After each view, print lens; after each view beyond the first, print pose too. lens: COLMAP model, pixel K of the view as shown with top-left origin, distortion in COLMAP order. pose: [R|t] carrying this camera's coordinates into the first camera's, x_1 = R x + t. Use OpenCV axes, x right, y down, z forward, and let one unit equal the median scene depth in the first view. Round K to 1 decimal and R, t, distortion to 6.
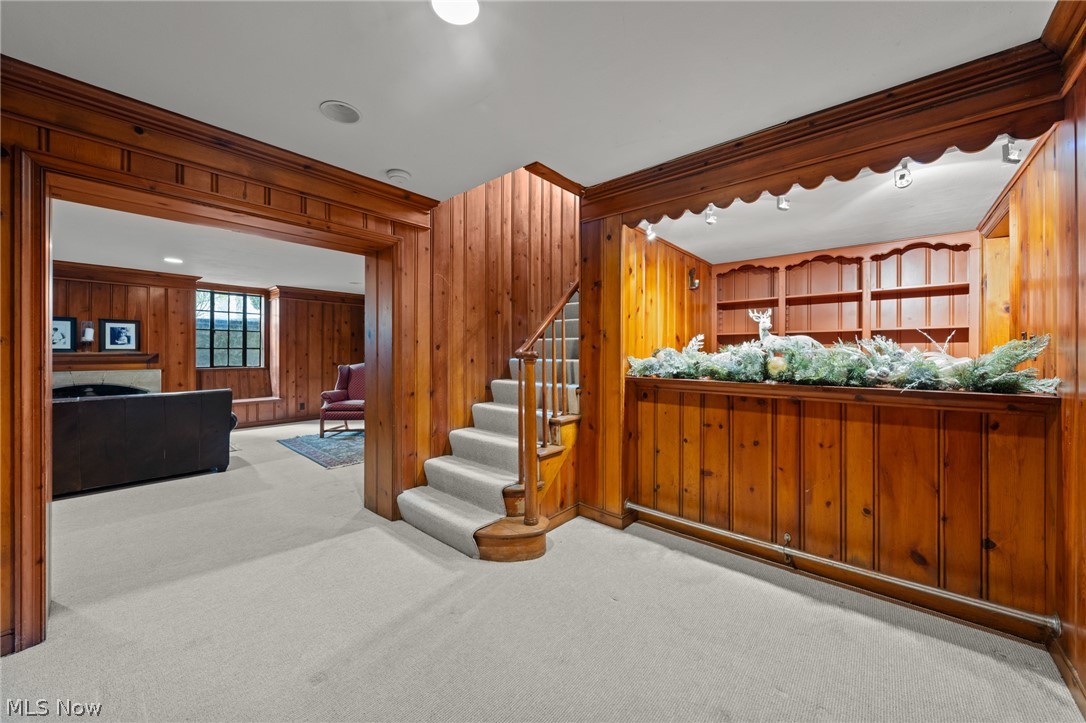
lens RADIAL K [[396.5, 0, 546.9], [0, 396.5, 353.5], [0, 0, 1]] dist [-0.001276, 0.000205]
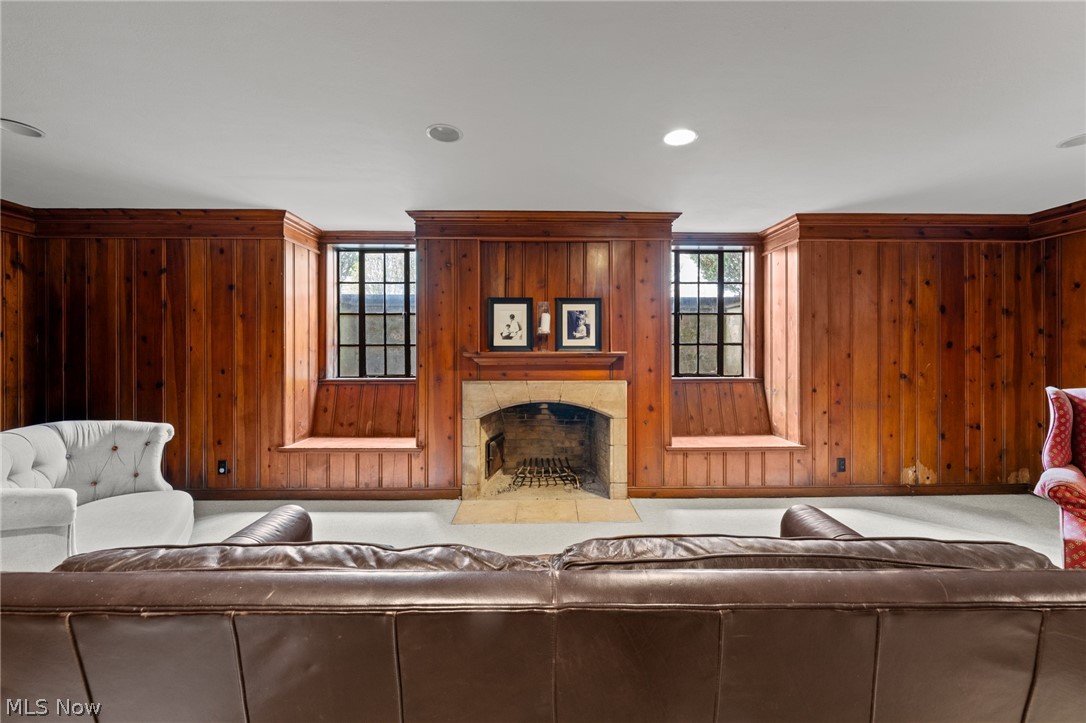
lens RADIAL K [[433.1, 0, 542.8], [0, 433.1, 354.1], [0, 0, 1]] dist [0.000602, 0.000074]
pose [[0.662774, 0.004463, -0.748806, -0.574701], [0.000561, 0.999979, 0.006456, -0.002628], [0.748819, -0.004699, 0.662758, 0.482822]]
